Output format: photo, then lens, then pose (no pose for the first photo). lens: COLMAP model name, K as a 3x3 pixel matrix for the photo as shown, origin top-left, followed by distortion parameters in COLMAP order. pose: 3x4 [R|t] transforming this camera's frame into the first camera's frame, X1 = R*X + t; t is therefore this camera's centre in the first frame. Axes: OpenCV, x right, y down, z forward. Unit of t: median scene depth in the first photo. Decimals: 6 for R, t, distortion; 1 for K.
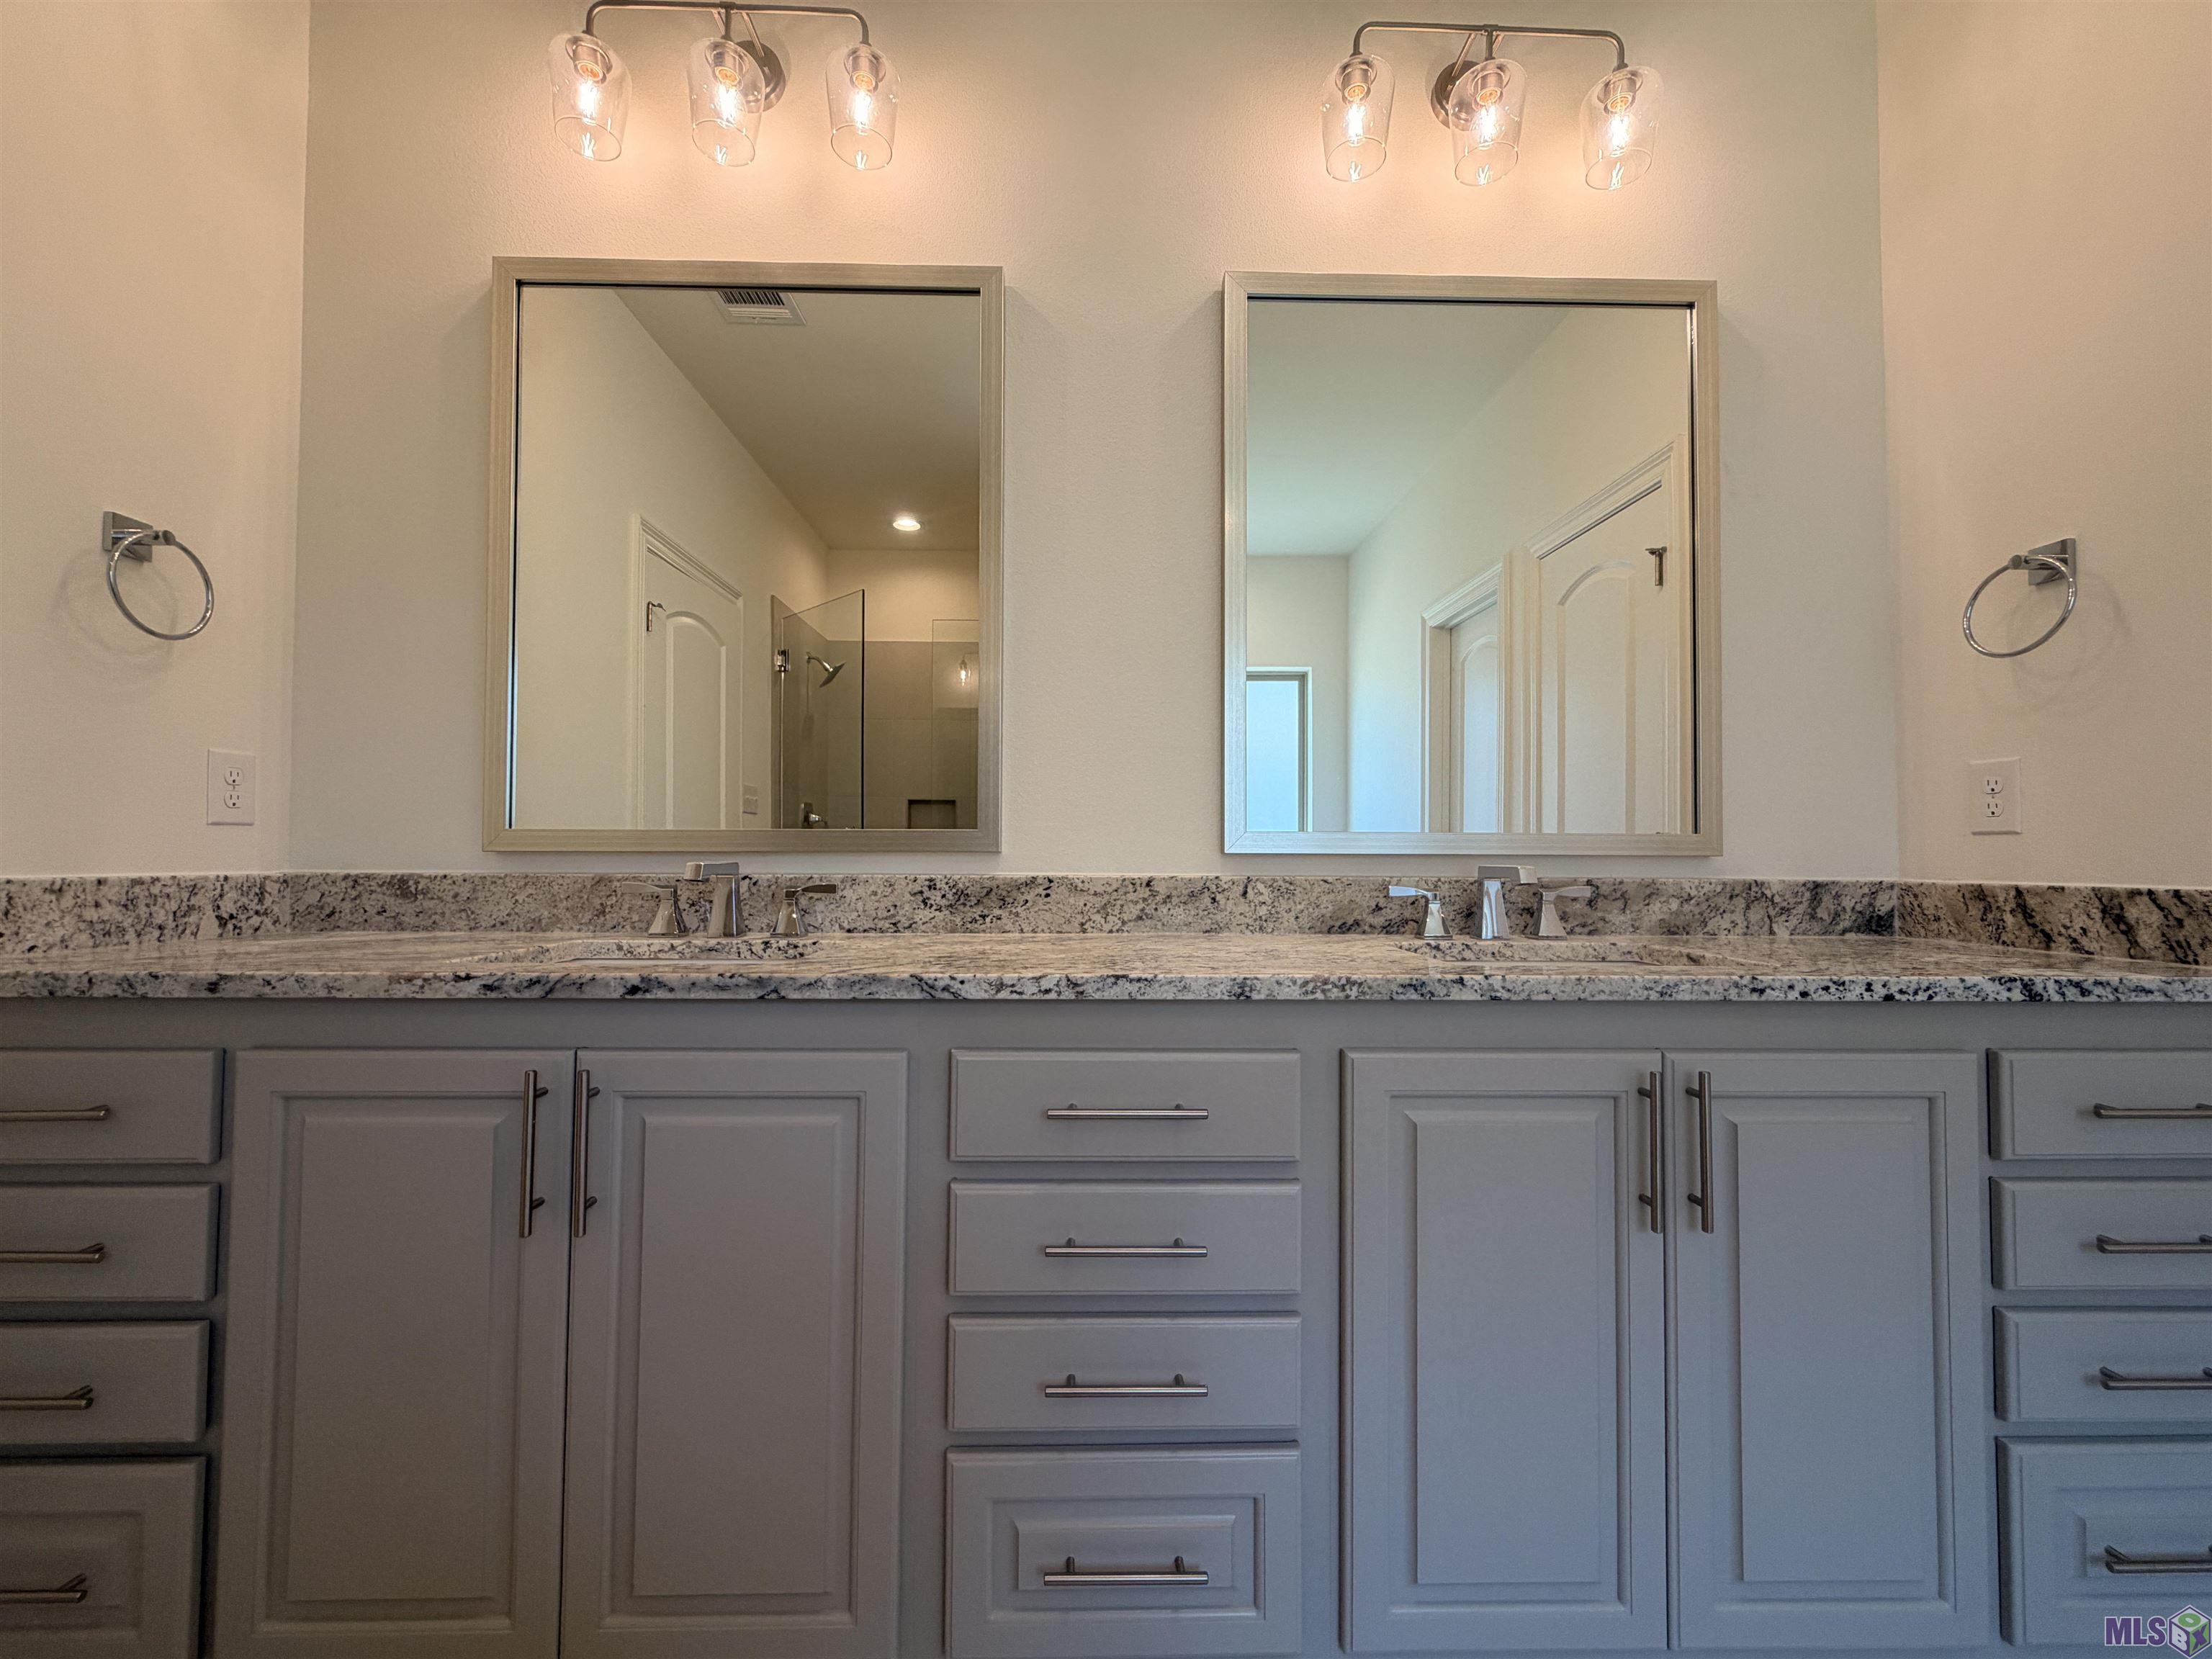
lens RADIAL K [[892.5, 0, 1105.2], [0, 892.5, 857.1], [0, 0, 1]] dist [-0.002484, -0.000168]
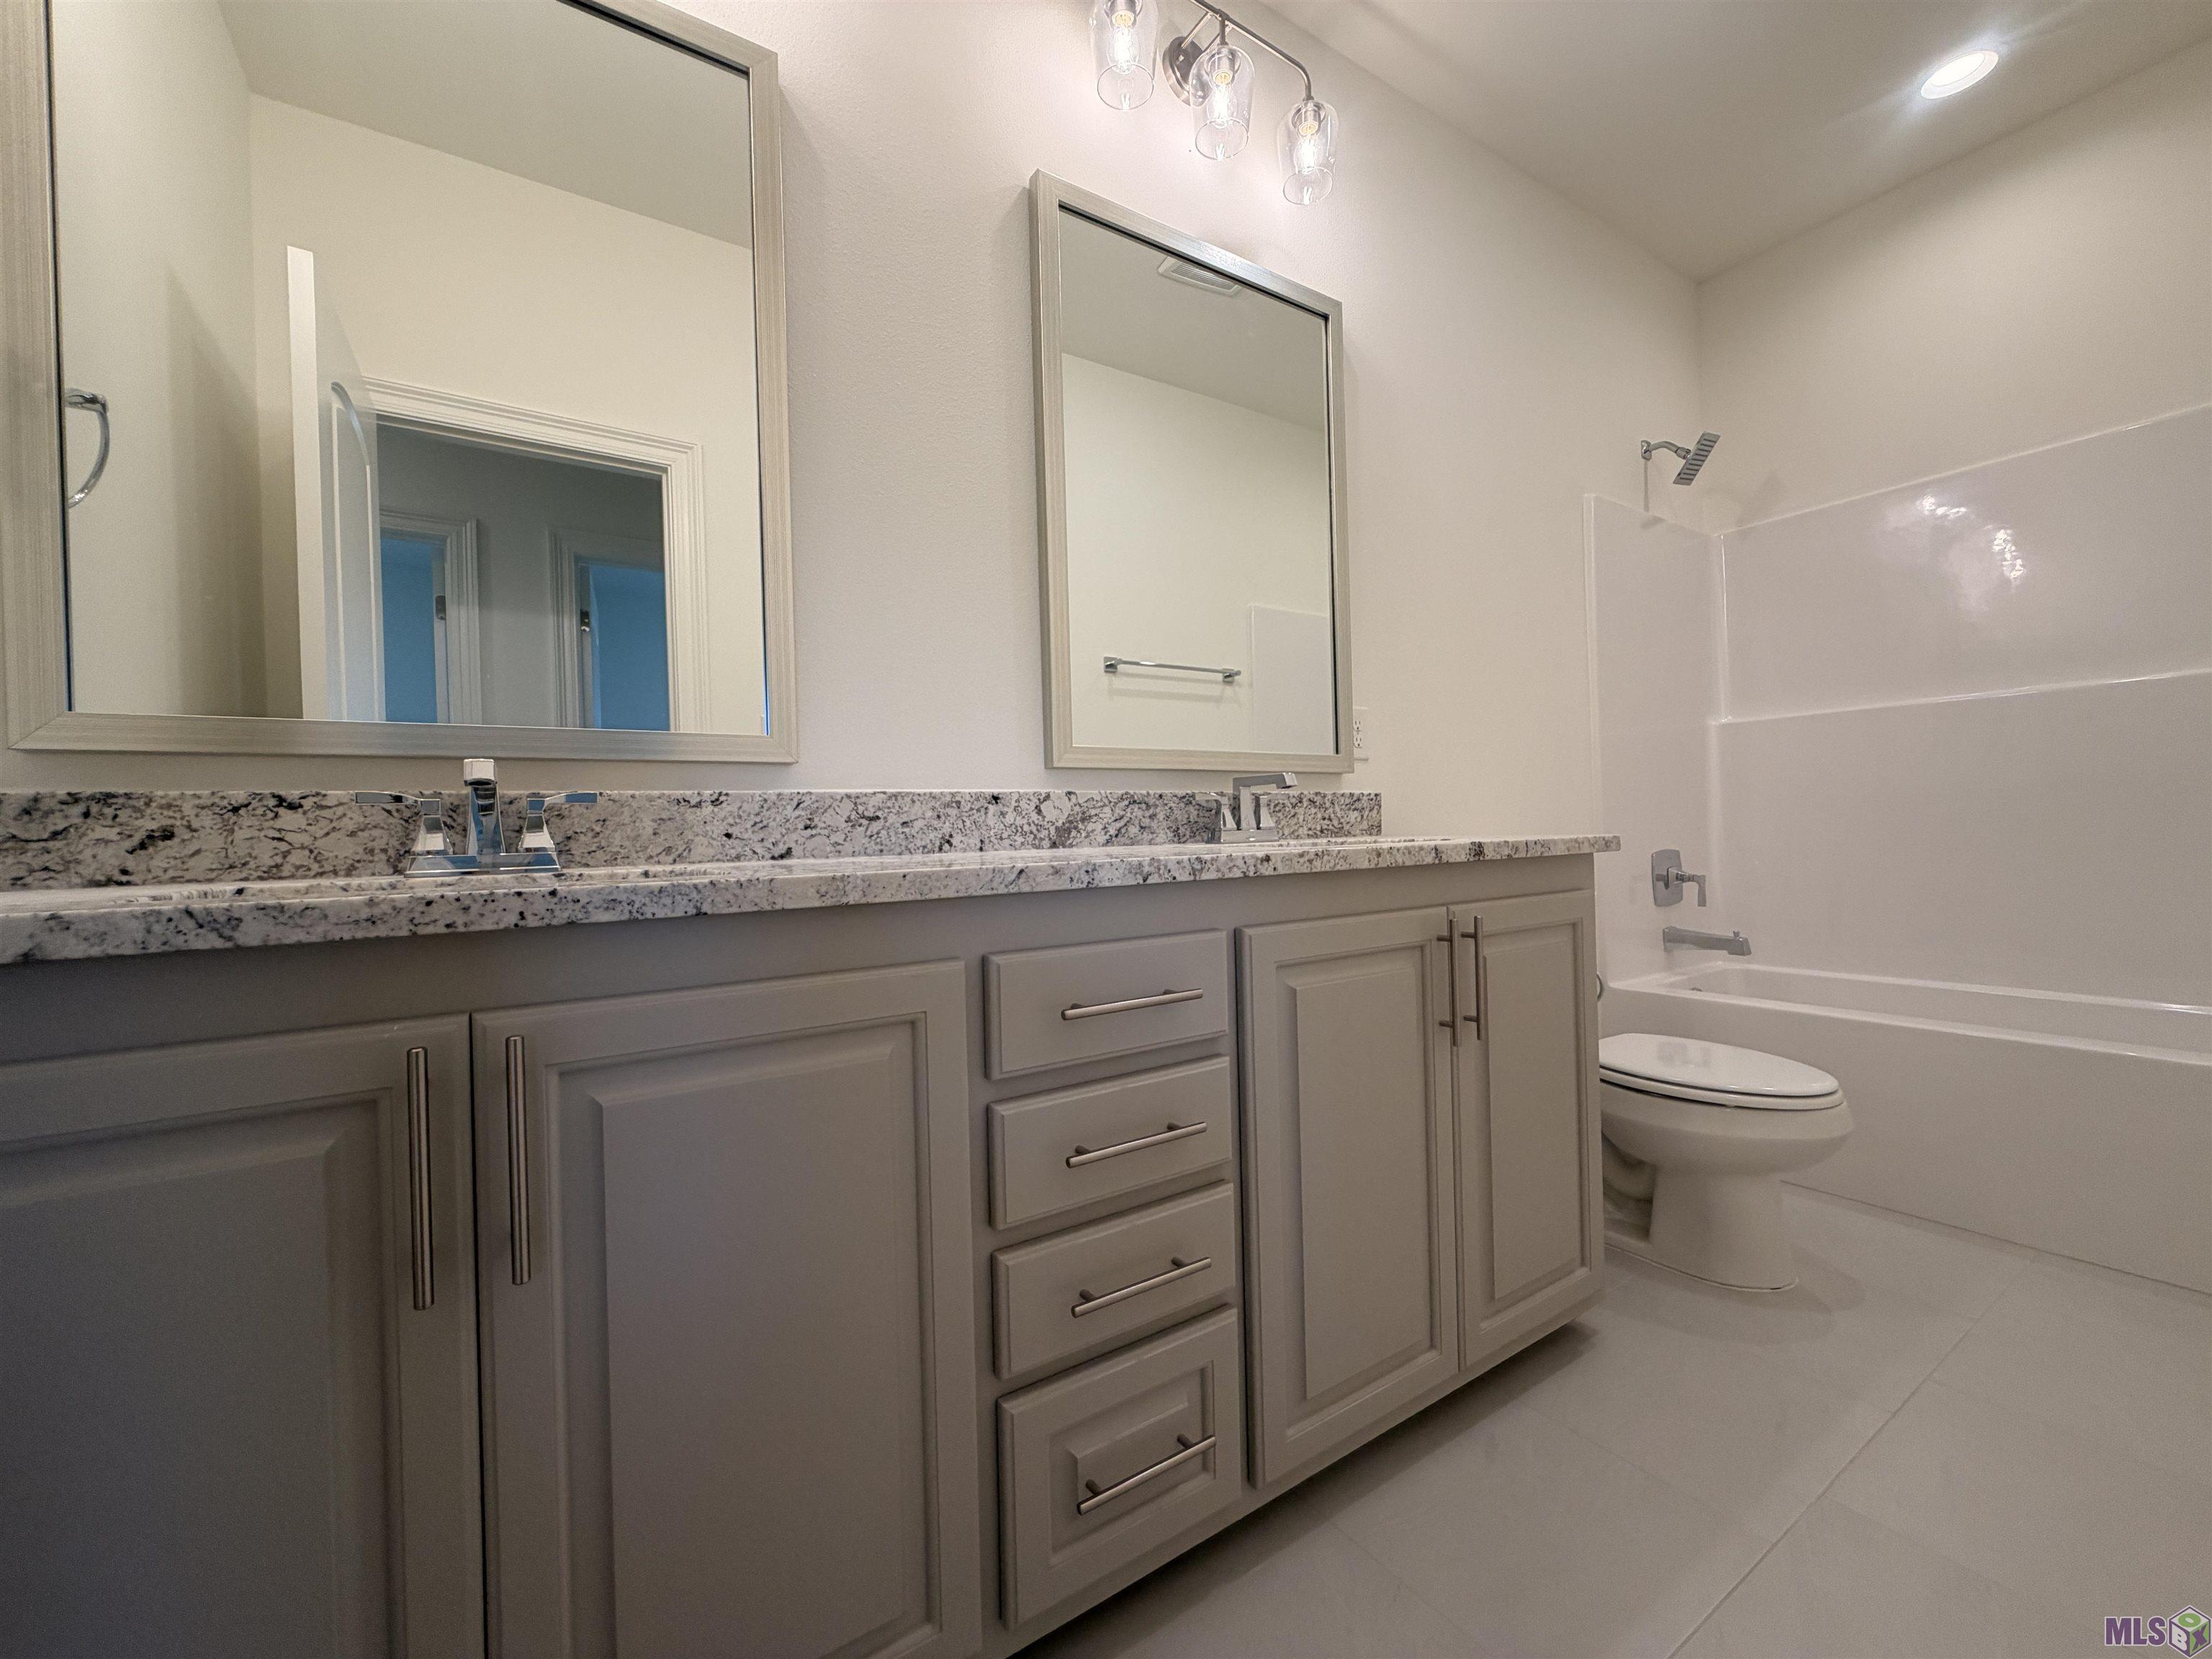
lens RADIAL K [[883.5, 0, 1099.1], [0, 883.5, 830.5], [0, 0, 1]] dist [0.001124, 0.000239]
pose [[0.857430, -0.033235, 0.513527, -0.450140], [0.020142, 0.999315, 0.031044, 0.062867], [-0.514207, -0.016274, 0.857512, 0.184220]]
